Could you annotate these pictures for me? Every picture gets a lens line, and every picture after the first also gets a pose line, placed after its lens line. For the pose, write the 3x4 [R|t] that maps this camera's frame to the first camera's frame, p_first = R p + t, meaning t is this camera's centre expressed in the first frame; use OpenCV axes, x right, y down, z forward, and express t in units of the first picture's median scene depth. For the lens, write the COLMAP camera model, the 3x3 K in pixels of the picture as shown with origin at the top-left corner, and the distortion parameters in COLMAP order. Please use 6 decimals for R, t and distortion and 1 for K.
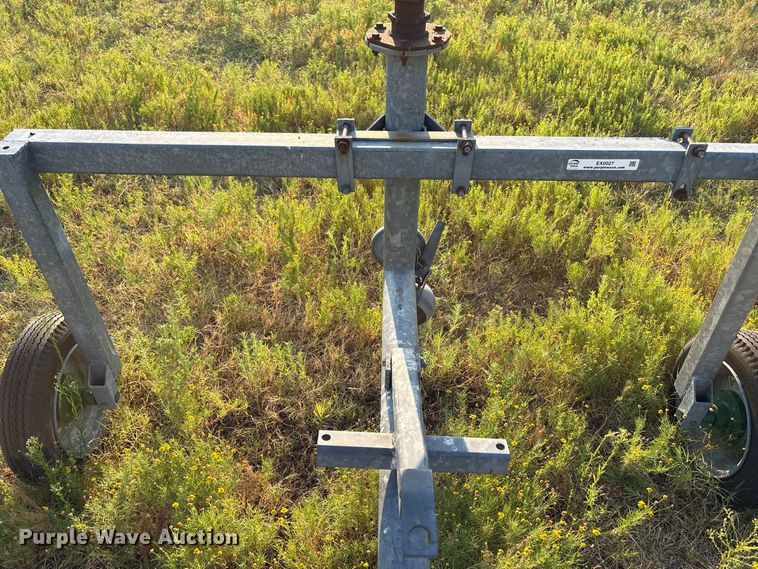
lens RADIAL K [[586.0, 0, 375.2], [0, 586.0, 287.0], [0, 0, 1]] dist [0.056465, -0.051681]
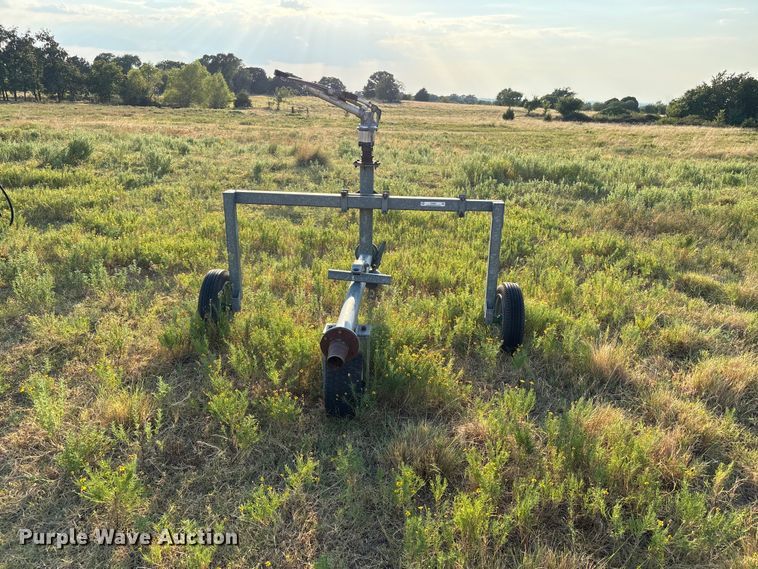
lens RADIAL K [[573.1, 0, 381.6], [0, 573.1, 289.5], [0, 0, 1]] dist [0.048423, -0.052513]
pose [[0.999140, 0.034518, -0.022966, 0.078796], [-0.040249, 0.940439, -0.337571, 0.403601], [0.009946, 0.338205, 0.941020, -0.533384]]
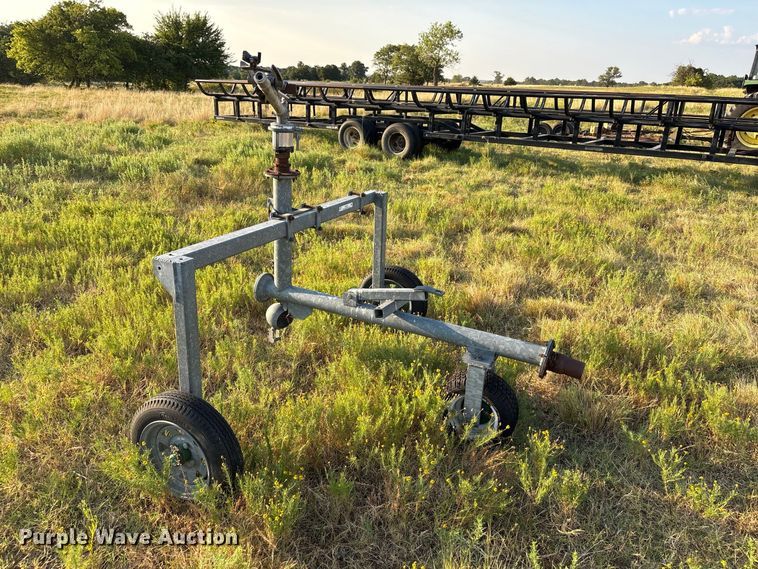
lens RADIAL K [[575.8, 0, 372.0], [0, 575.8, 285.9], [0, 0, 1]] dist [0.041363, -0.035472]
pose [[0.426938, -0.293363, 0.855372, -0.661417], [0.526411, 0.849746, 0.028688, 0.016359], [-0.735265, 0.438029, 0.517219, -0.075956]]
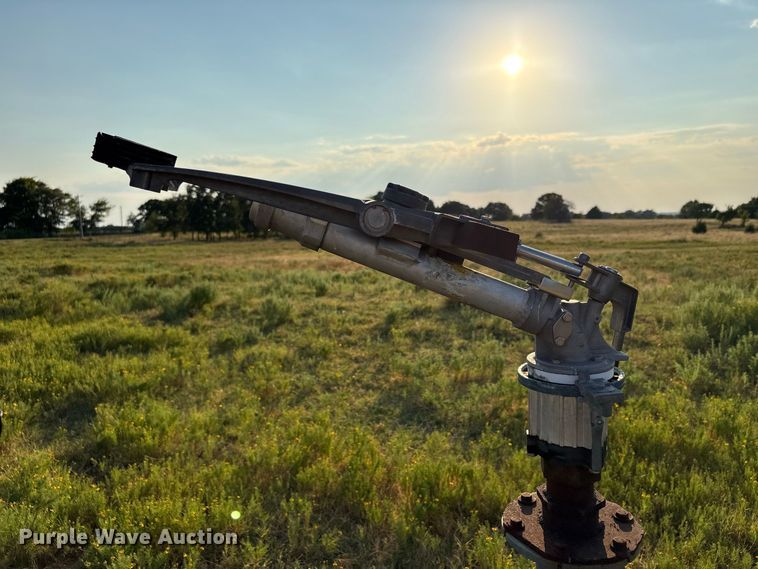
lens RADIAL K [[583.4, 0, 379.0], [0, 583.4, 284.5], [0, 0, 1]] dist [0.047010, -0.059034]
pose [[0.950316, 0.001603, -0.311282, 0.021440], [-0.165941, 0.848660, -0.502234, -0.110402], [0.263368, 0.528936, 0.806762, 0.110631]]
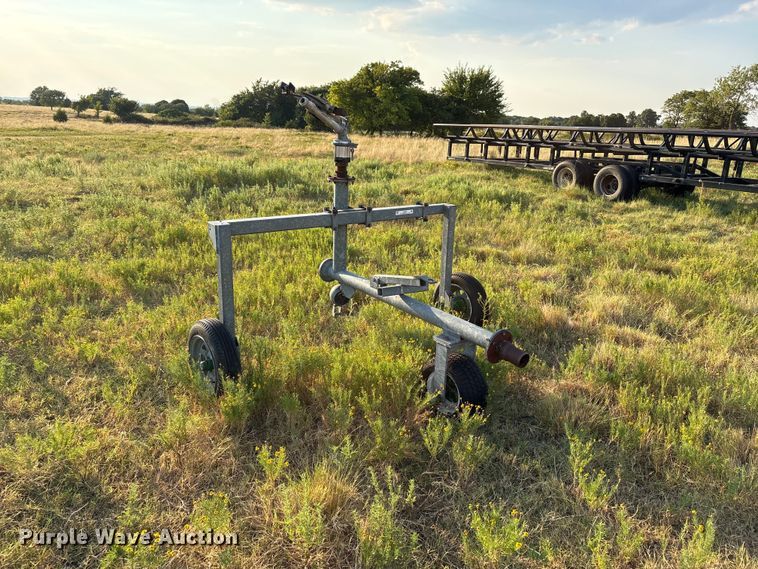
lens RADIAL K [[573.1, 0, 381.6], [0, 573.1, 289.5], [0, 0, 1]] dist [0.048423, -0.052513]
pose [[0.775256, -0.156922, 0.611845, -0.580576], [0.361061, 0.904889, -0.225412, 0.276101], [-0.518280, 0.395666, 0.758179, -0.370823]]
